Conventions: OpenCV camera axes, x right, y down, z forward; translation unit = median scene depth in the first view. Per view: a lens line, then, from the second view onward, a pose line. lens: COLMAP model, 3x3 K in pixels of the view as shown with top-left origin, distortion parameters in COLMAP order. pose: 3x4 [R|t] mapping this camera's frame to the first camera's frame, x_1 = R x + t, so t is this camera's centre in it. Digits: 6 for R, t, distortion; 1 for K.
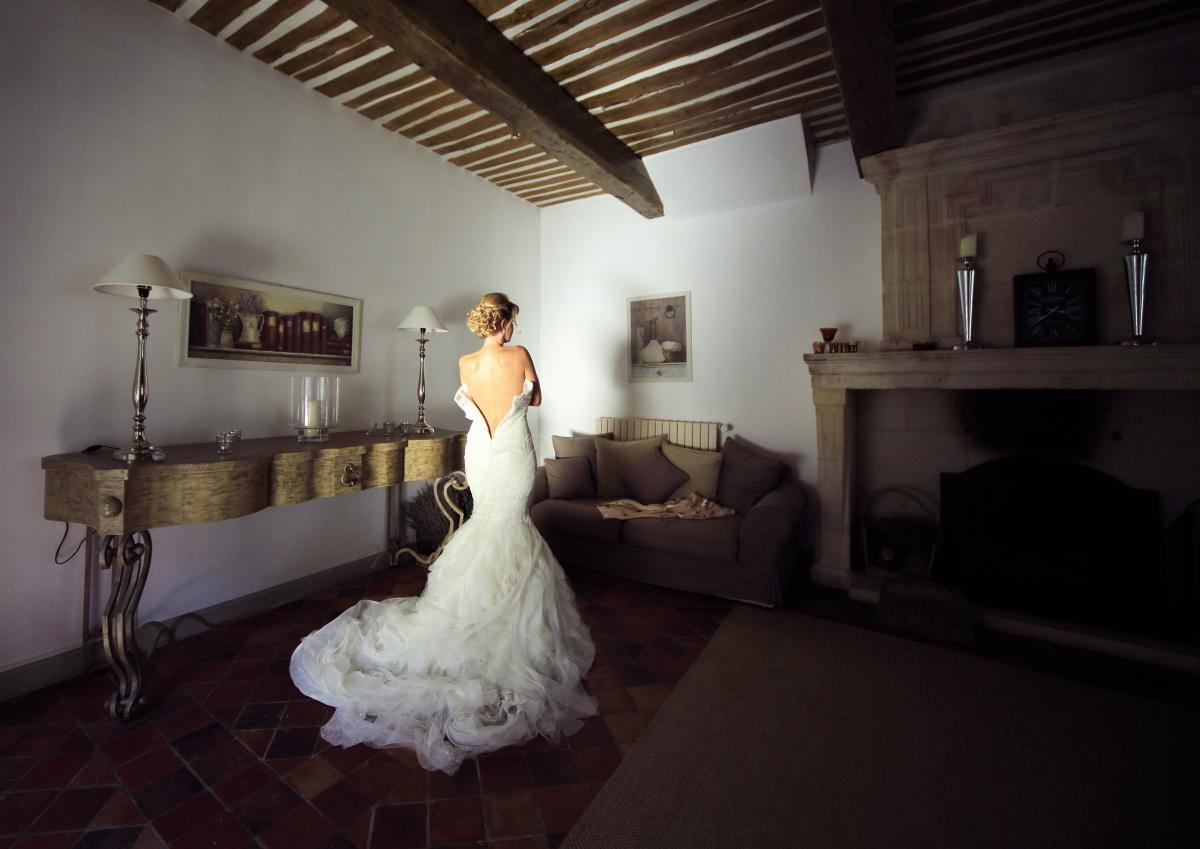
lens RADIAL K [[573.1, 0, 595.6], [0, 573.1, 398.4], [0, 0, 1]] dist [-0.003809, 0.001043]
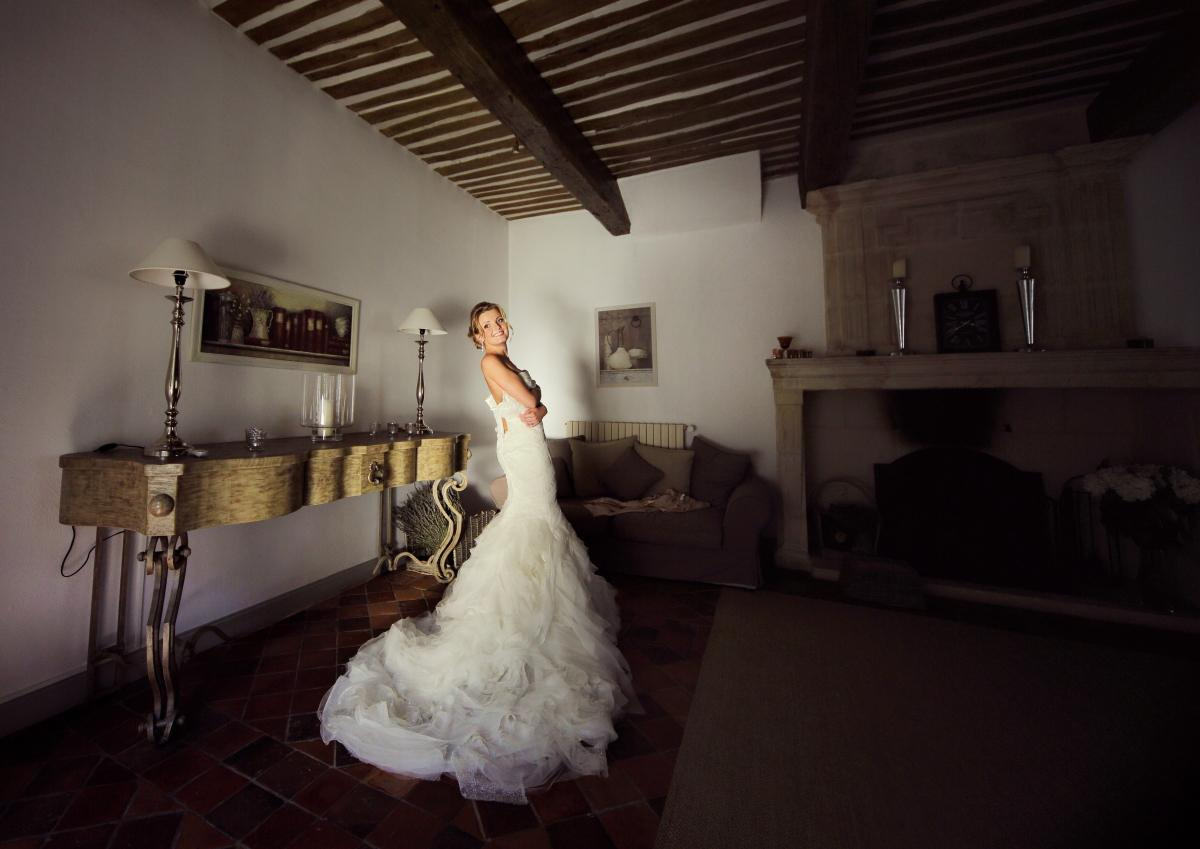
lens RADIAL K [[557.4, 0, 599.9], [0, 557.4, 381.1], [0, 0, 1]] dist [-0.002264, -0.000154]
pose [[0.984037, -0.000357, 0.177961, -0.170992], [0.010577, 0.998347, -0.056486, 0.026545], [-0.177647, 0.057467, 0.982415, -0.012884]]
